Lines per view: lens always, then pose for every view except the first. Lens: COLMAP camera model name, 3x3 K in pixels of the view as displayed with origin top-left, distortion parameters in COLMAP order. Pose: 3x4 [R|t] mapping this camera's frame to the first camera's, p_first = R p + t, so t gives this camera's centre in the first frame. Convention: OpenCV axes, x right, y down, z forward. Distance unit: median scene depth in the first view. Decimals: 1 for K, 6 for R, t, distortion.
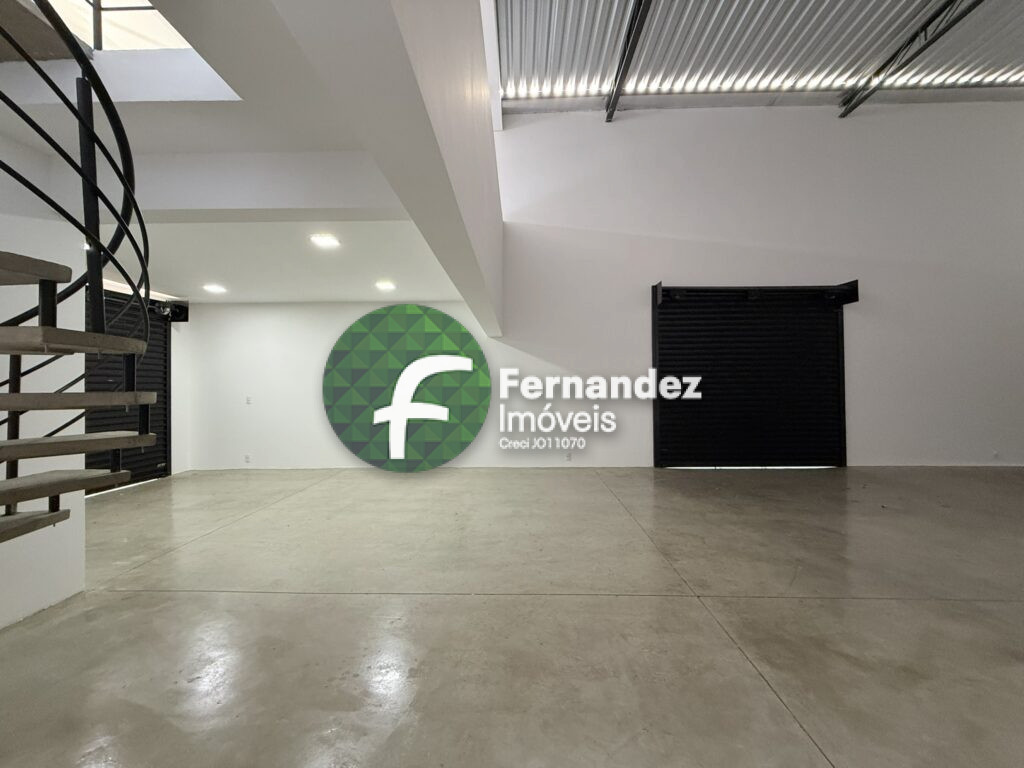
lens RADIAL K [[406.5, 0, 509.7], [0, 406.5, 383.1], [0, 0, 1]] dist [0.000322, 0.000014]
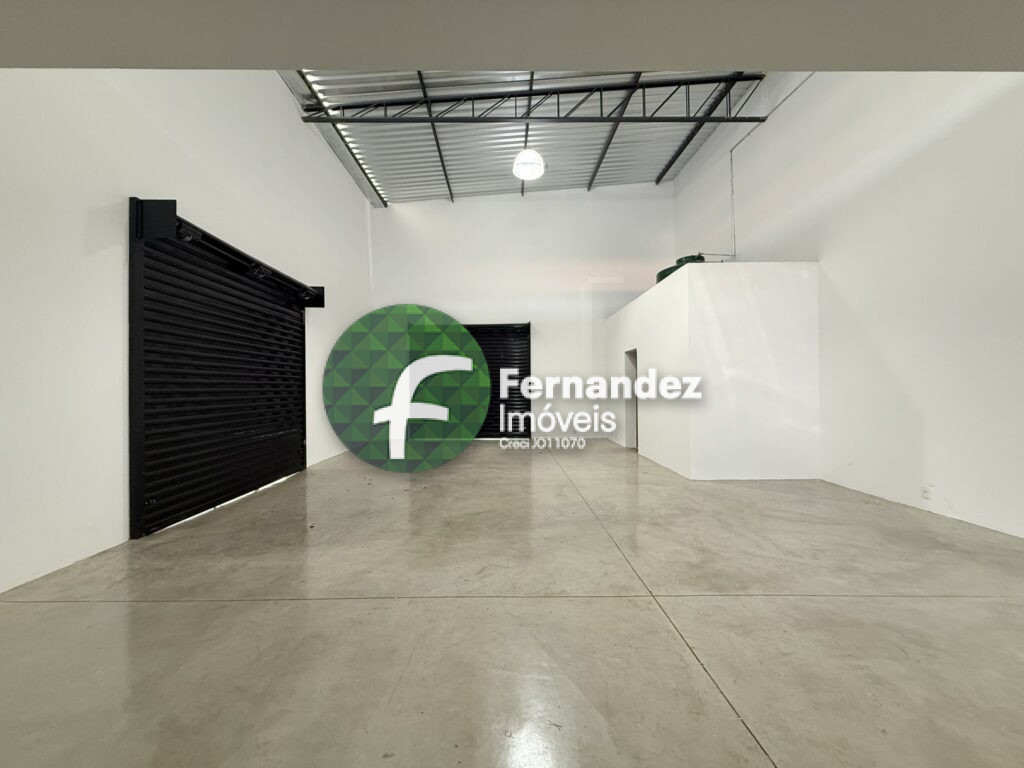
lens RADIAL K [[406.5, 0, 509.7], [0, 406.5, 383.1], [0, 0, 1]] dist [0.000322, 0.000014]
pose [[-0.043555, 0.016577, 0.998913, -0.373941], [-0.003004, 0.999856, -0.016724, 0.018892], [-0.999046, -0.003729, -0.043499, 1.008600]]
